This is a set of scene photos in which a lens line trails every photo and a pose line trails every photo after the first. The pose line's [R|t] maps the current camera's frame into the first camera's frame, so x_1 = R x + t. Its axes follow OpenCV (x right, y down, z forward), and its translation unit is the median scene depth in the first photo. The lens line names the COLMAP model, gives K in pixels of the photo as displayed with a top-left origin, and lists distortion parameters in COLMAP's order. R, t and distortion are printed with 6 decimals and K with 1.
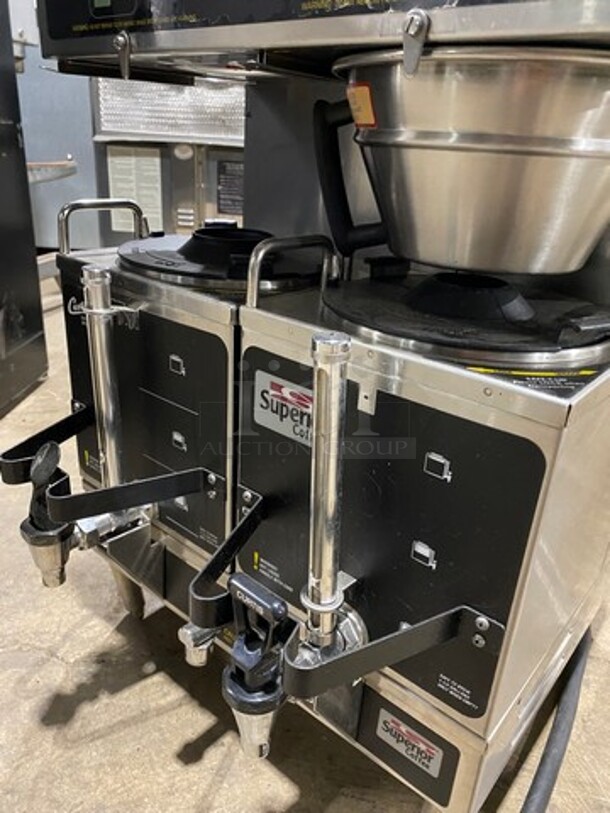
lens RADIAL K [[613.9, 0, 304.3], [0, 613.9, 417.0], [0, 0, 1]] dist [0.014172, -0.015411]
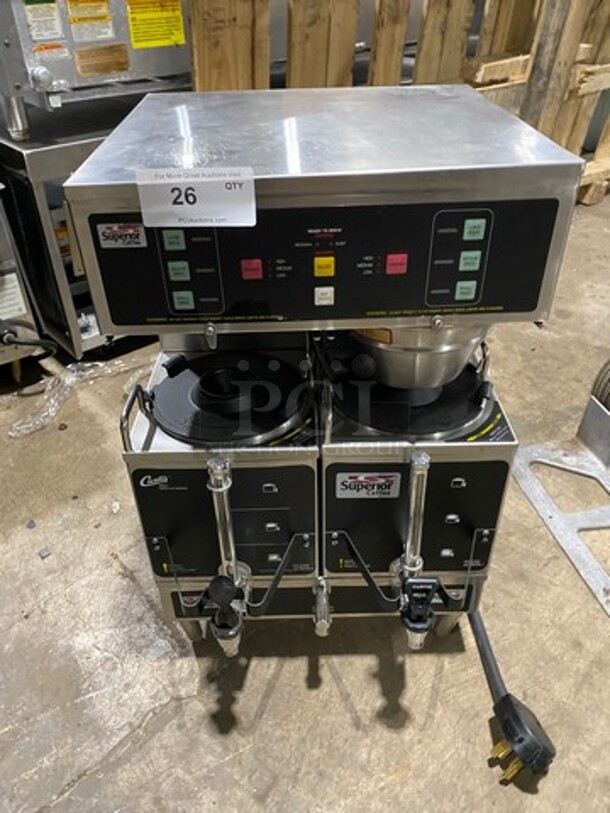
lens RADIAL K [[613.9, 0, 301.5], [0, 613.9, 406.1], [0, 0, 1]] dist [0.014172, -0.015411]
pose [[0.753971, -0.438682, 0.488963, -0.721834], [0.326341, 0.896126, 0.300764, -0.630785], [-0.570113, -0.067199, 0.818814, -0.266729]]
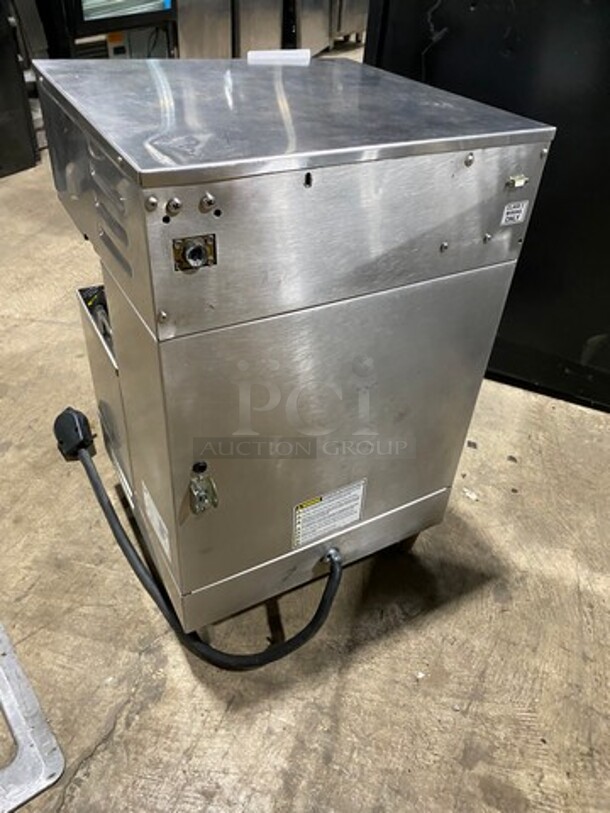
lens RADIAL K [[613.9, 0, 306.3], [0, 613.9, 400.9], [0, 0, 1]] dist [0.014172, -0.015411]
pose [[-0.357131, 0.511876, -0.781307, 1.523412], [-0.456764, 0.633926, 0.624103, -1.204795], [0.814754, 0.579759, 0.007411, 1.234456]]
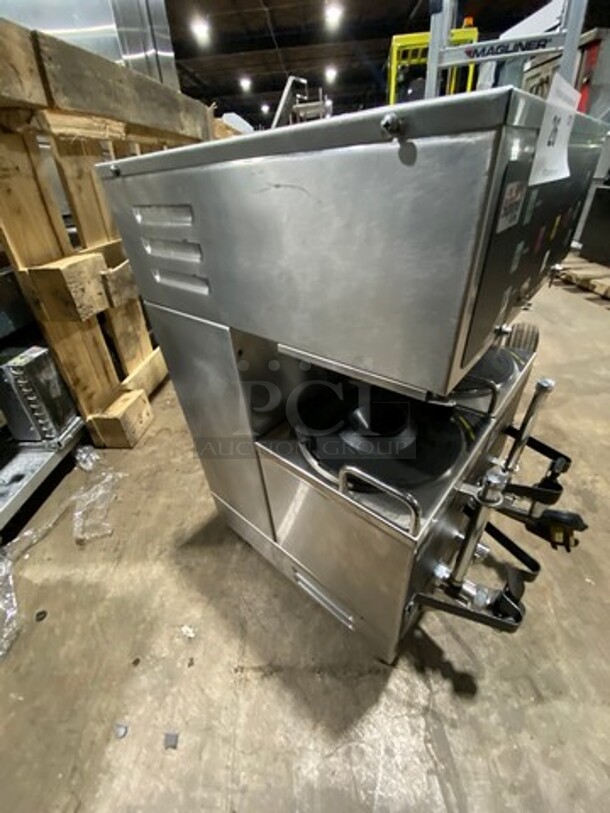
lens RADIAL K [[330.5, 0, 309.5], [0, 330.5, 407.6], [0, 0, 1]] dist [-0.019178, -0.002647]
pose [[0.010835, -0.619925, 0.784586, -0.703083], [0.482391, 0.690532, 0.538948, -0.805556], [-0.875889, 0.372638, 0.306528, 0.919435]]
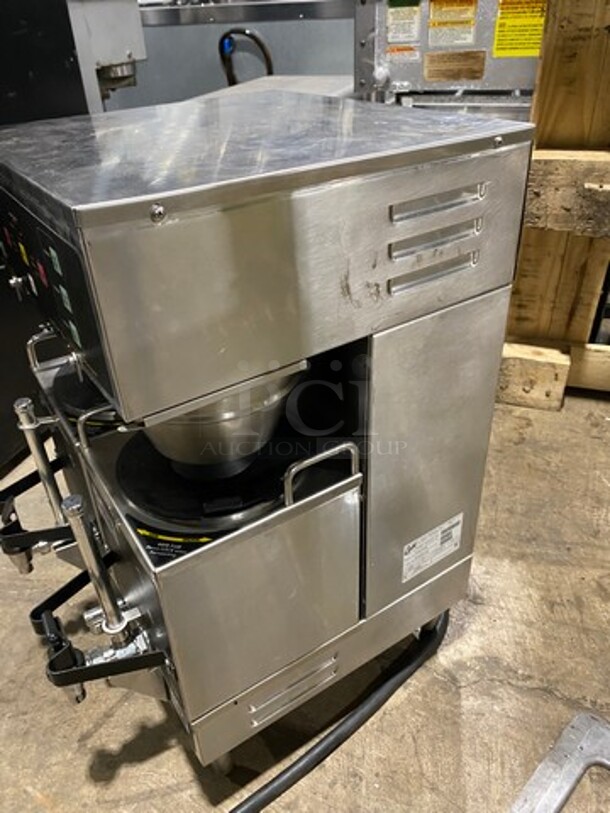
lens RADIAL K [[613.9, 0, 307.2], [0, 613.9, 403.6], [0, 0, 1]] dist [0.014172, -0.015411]
pose [[0.954752, 0.075869, -0.287565, 0.731484], [-0.035089, 0.988896, 0.144404, -0.427533], [0.295327, -0.127780, 0.946813, -0.280322]]
